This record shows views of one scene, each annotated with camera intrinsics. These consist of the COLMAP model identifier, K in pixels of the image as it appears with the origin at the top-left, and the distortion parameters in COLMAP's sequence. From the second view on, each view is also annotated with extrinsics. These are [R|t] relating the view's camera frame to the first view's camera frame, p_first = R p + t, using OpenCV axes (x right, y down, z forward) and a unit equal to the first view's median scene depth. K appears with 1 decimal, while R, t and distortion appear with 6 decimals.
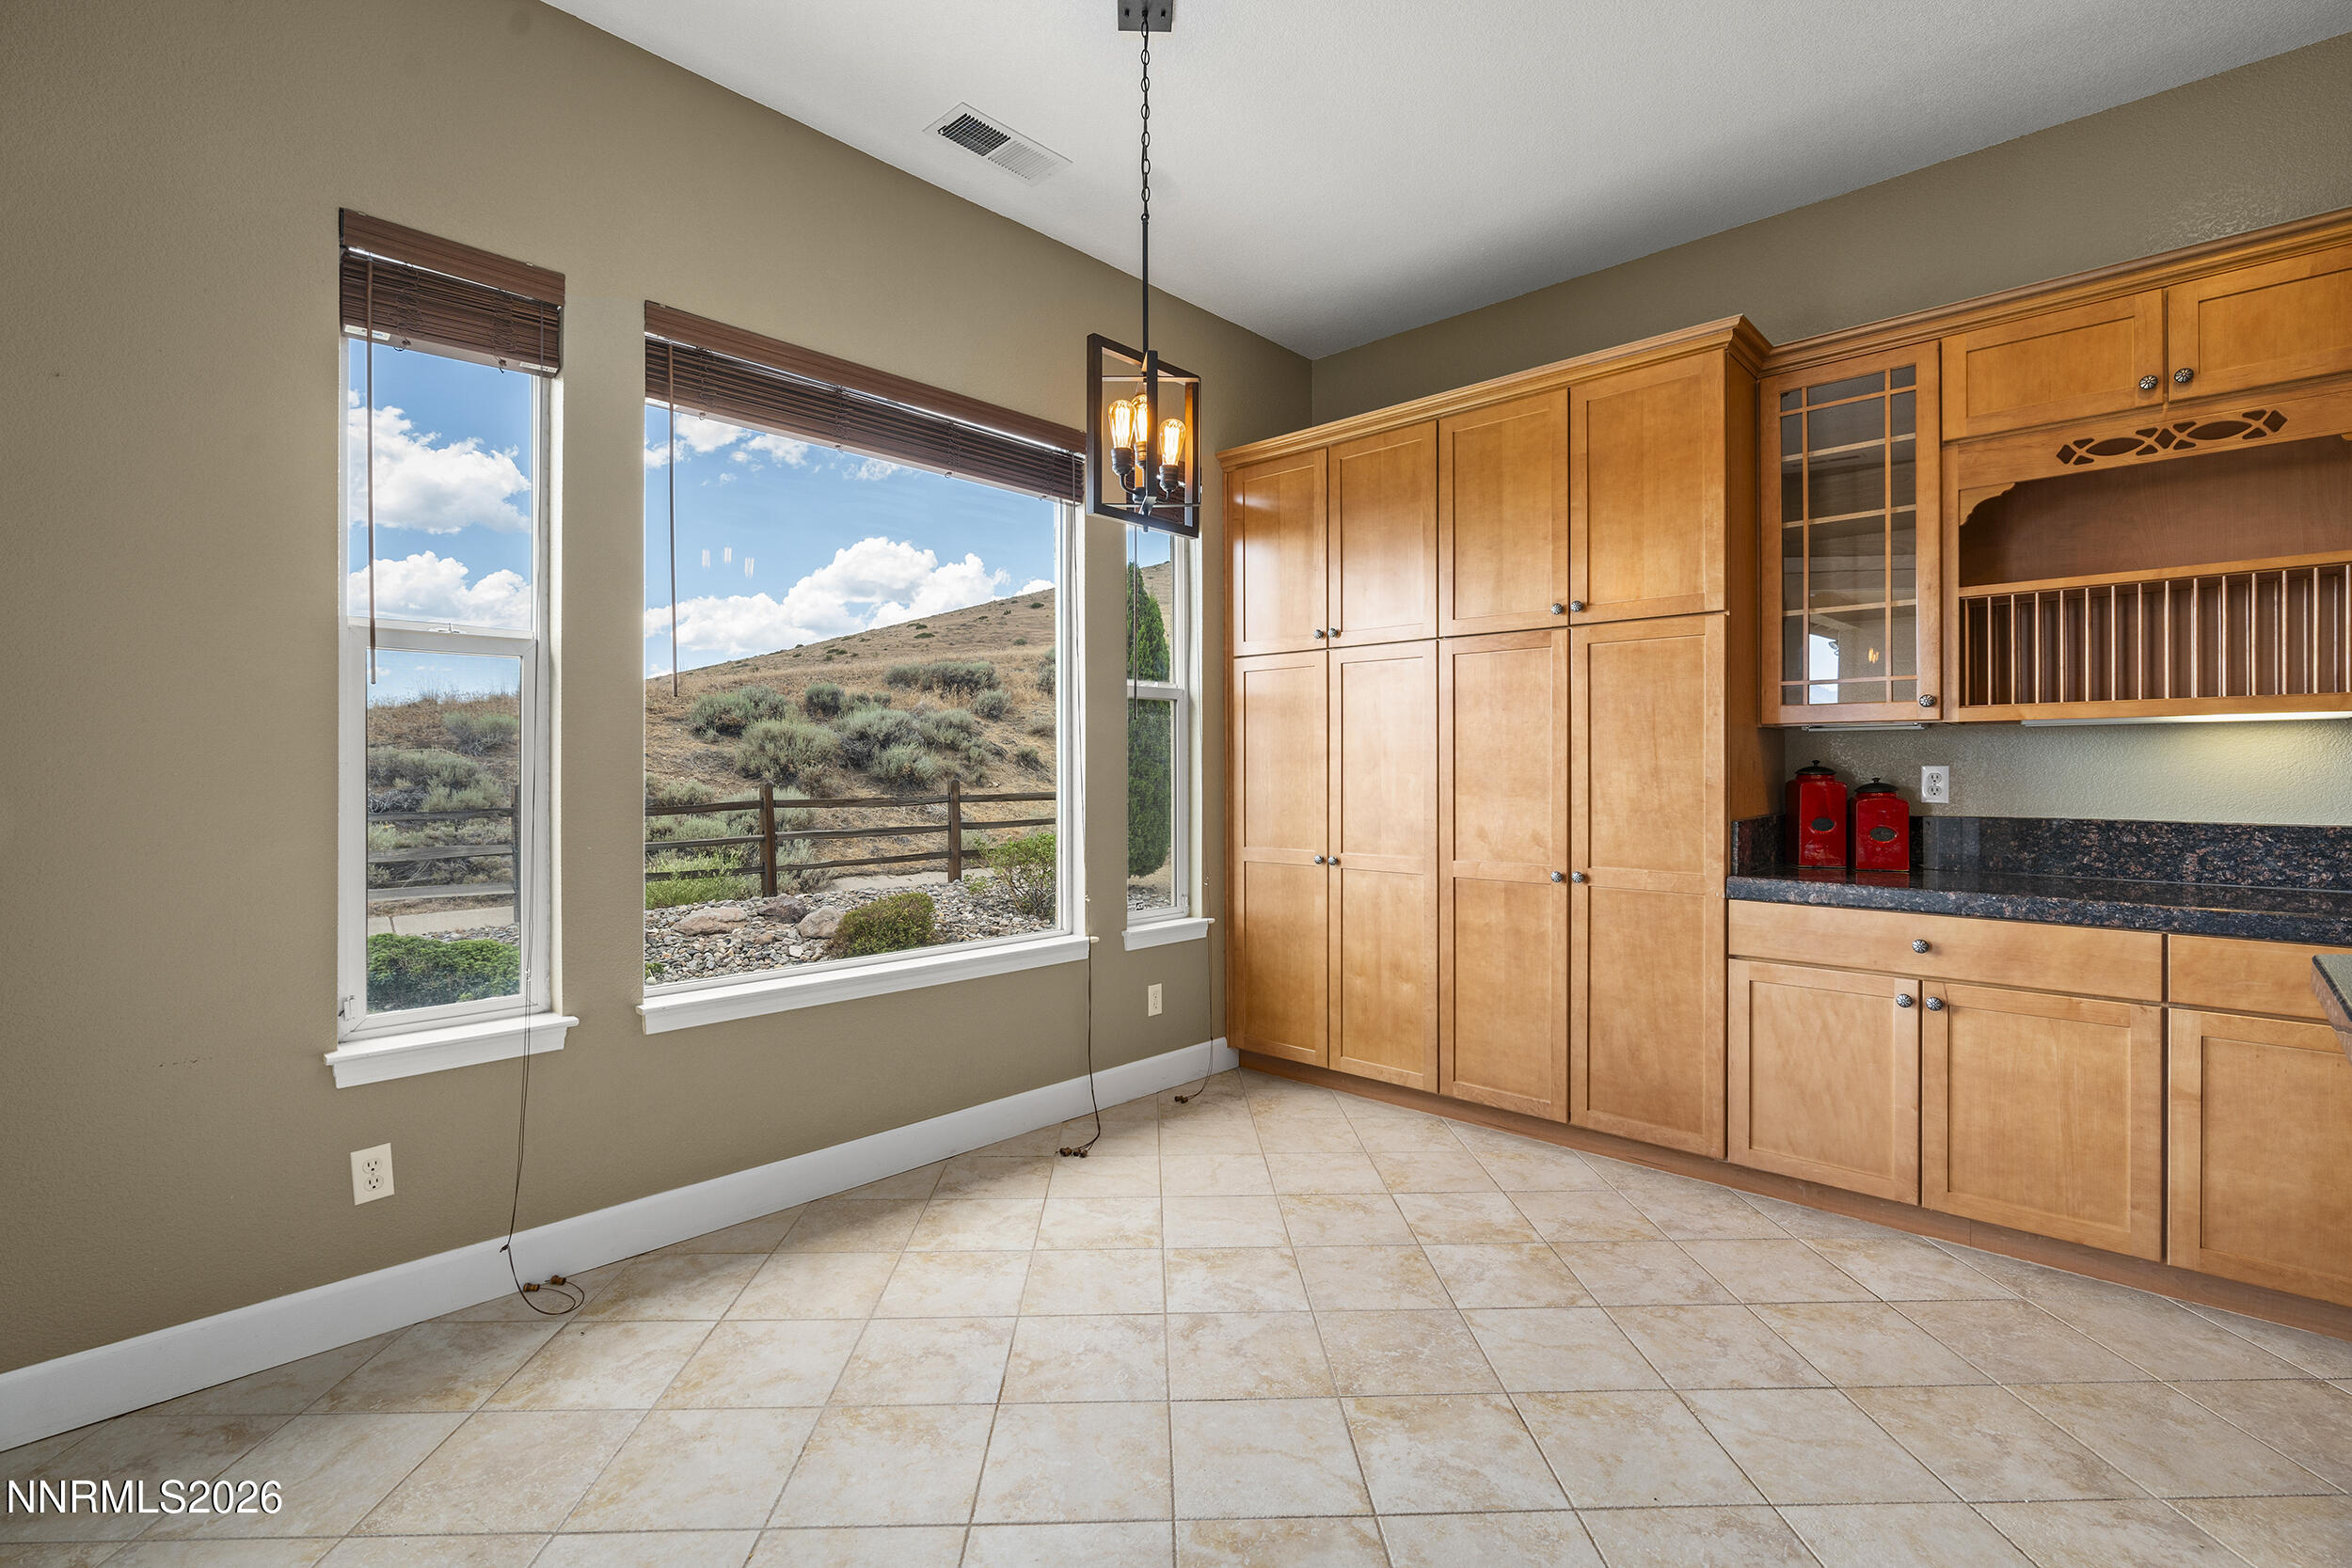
lens RADIAL K [[1074.2, 0, 1174.2], [0, 1074.2, 783.3], [0, 0, 1]] dist [-0.006665, 0.001234]
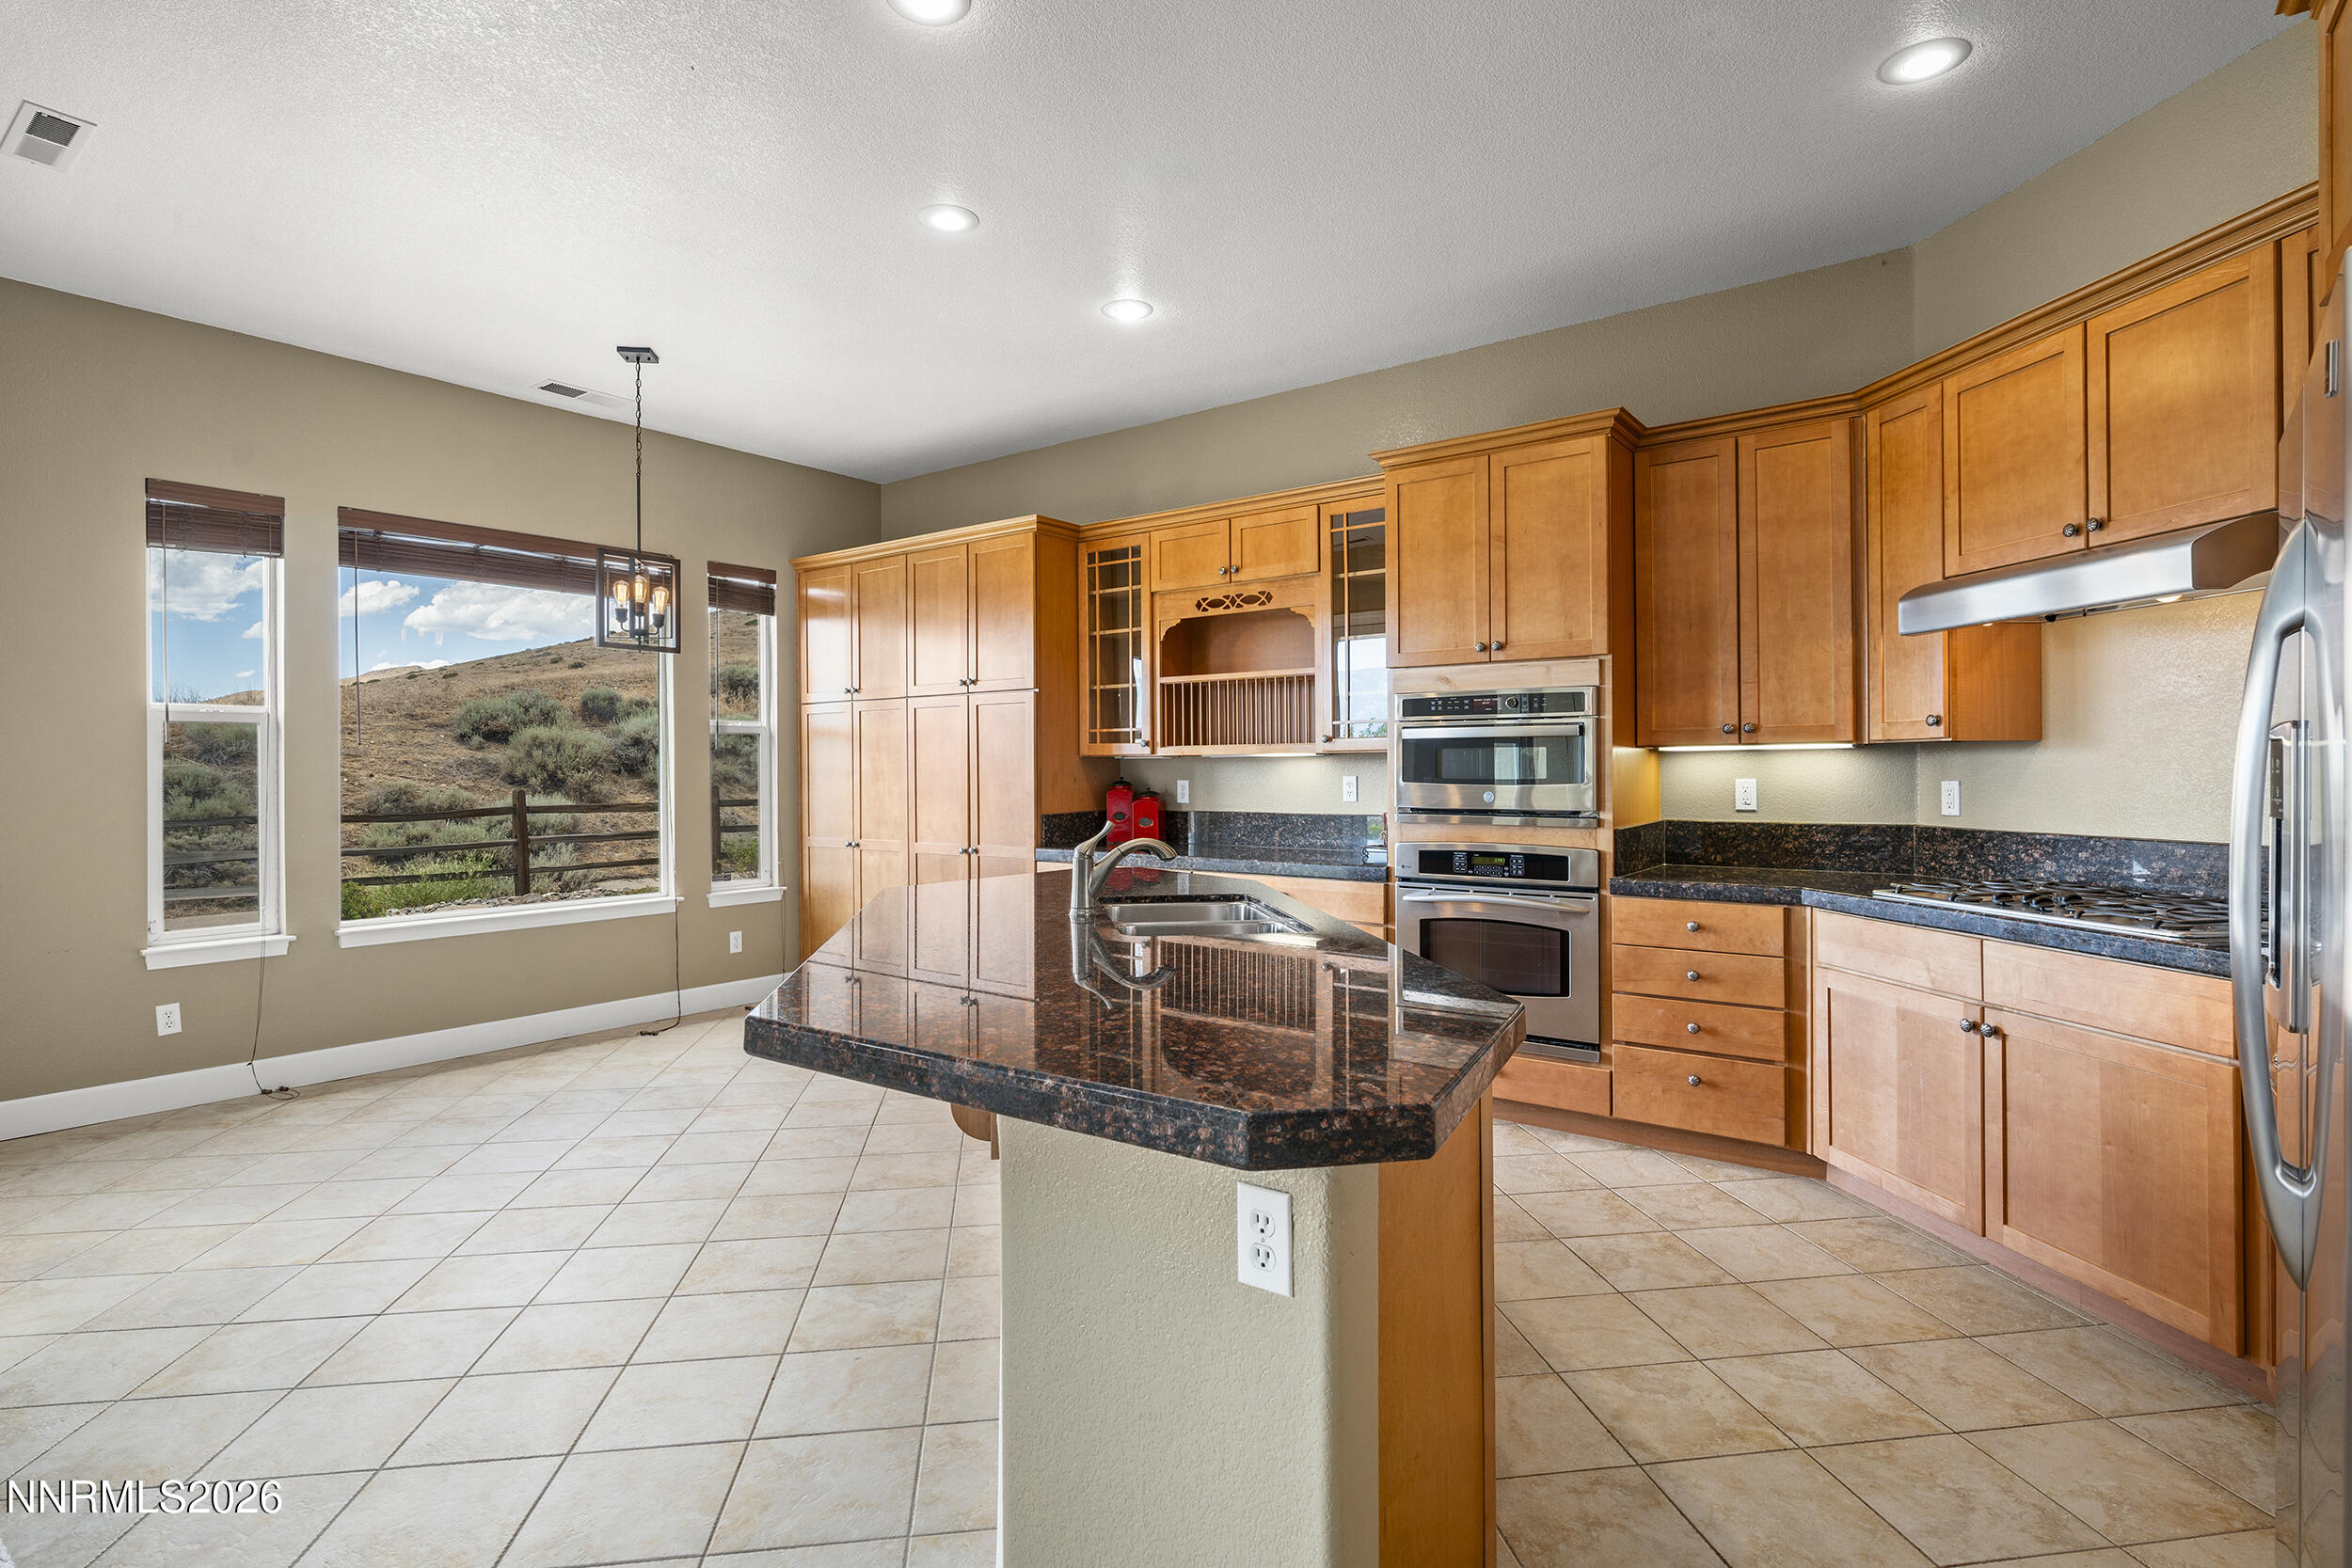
lens RADIAL K [[1171.5, 0, 1178.3], [0, 1171.5, 780.2], [0, 0, 1]] dist [-0.003157, 0.001265]
pose [[0.993826, -0.006572, 0.110753, 0.476851], [0.006823, 0.999975, -0.001892, -0.011736], [-0.110738, 0.002636, 0.993846, -0.755895]]
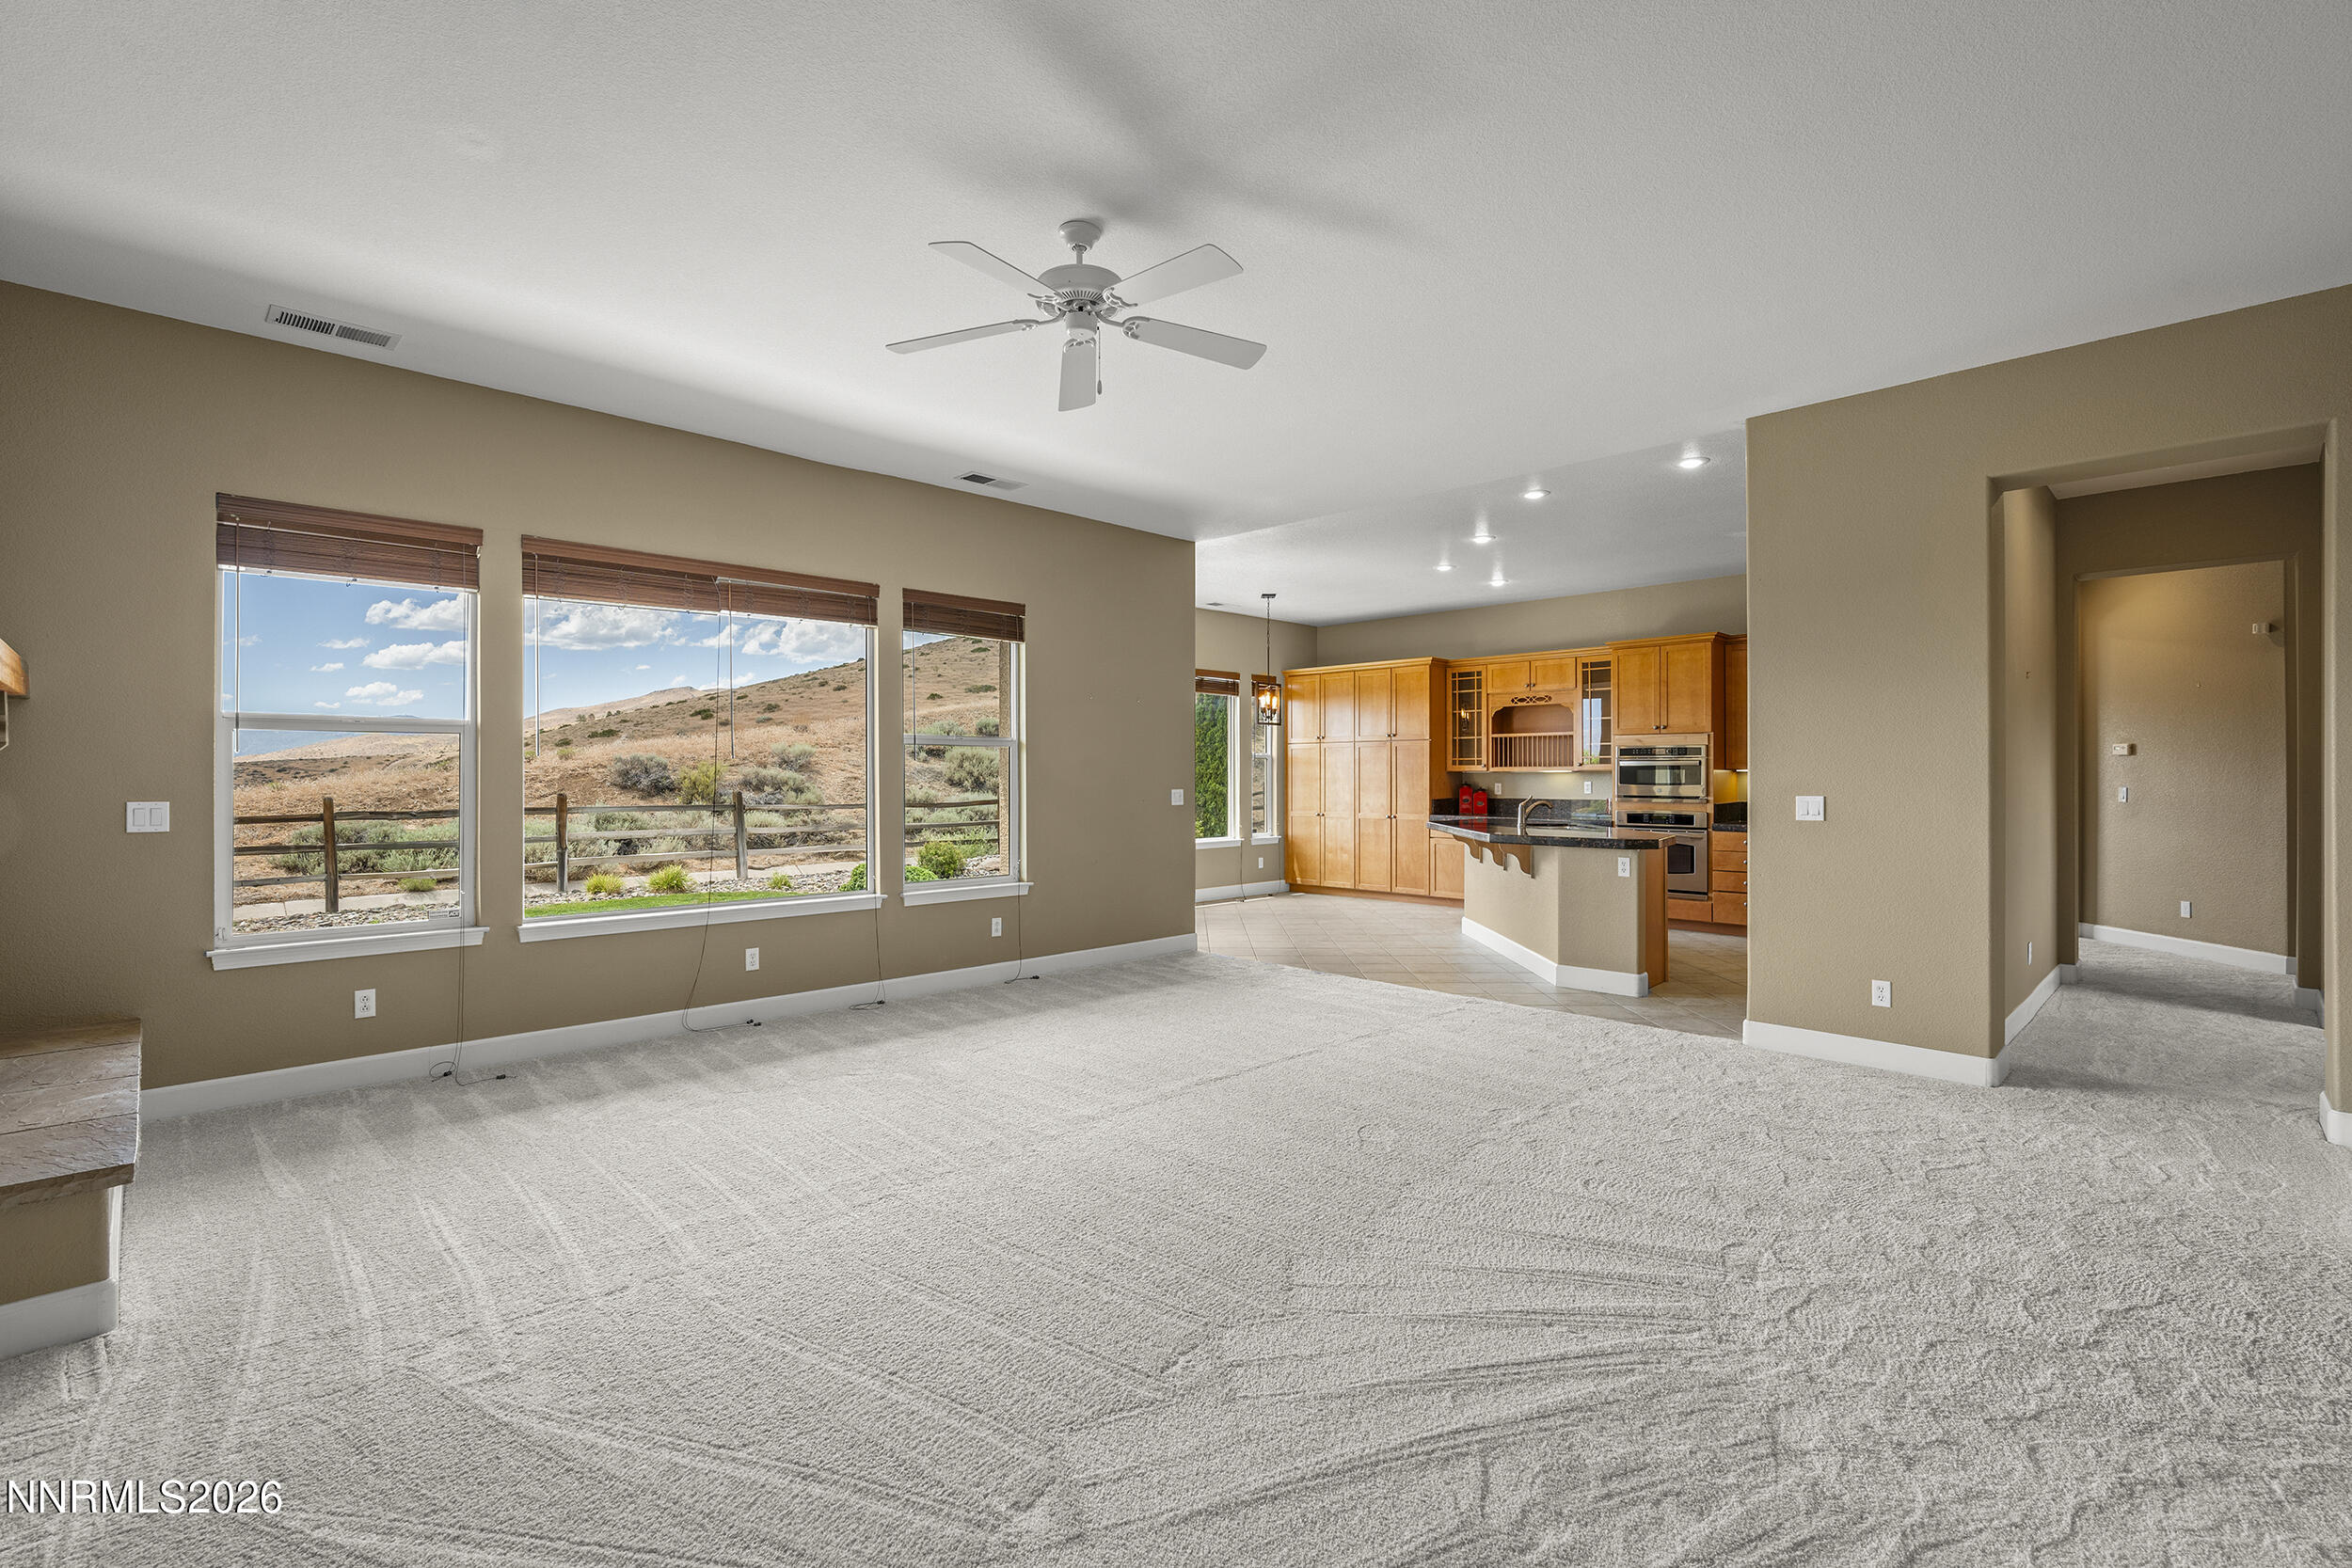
lens RADIAL K [[1074.2, 0, 1176.7], [0, 1074.2, 789.6], [0, 0, 1]] dist [-0.006665, 0.001234]
pose [[0.999408, 0.000098, -0.034414, -0.173766], [-0.000105, 1.000000, -0.000198, 0.003576], [0.034414, 0.000202, 0.999408, -2.286168]]
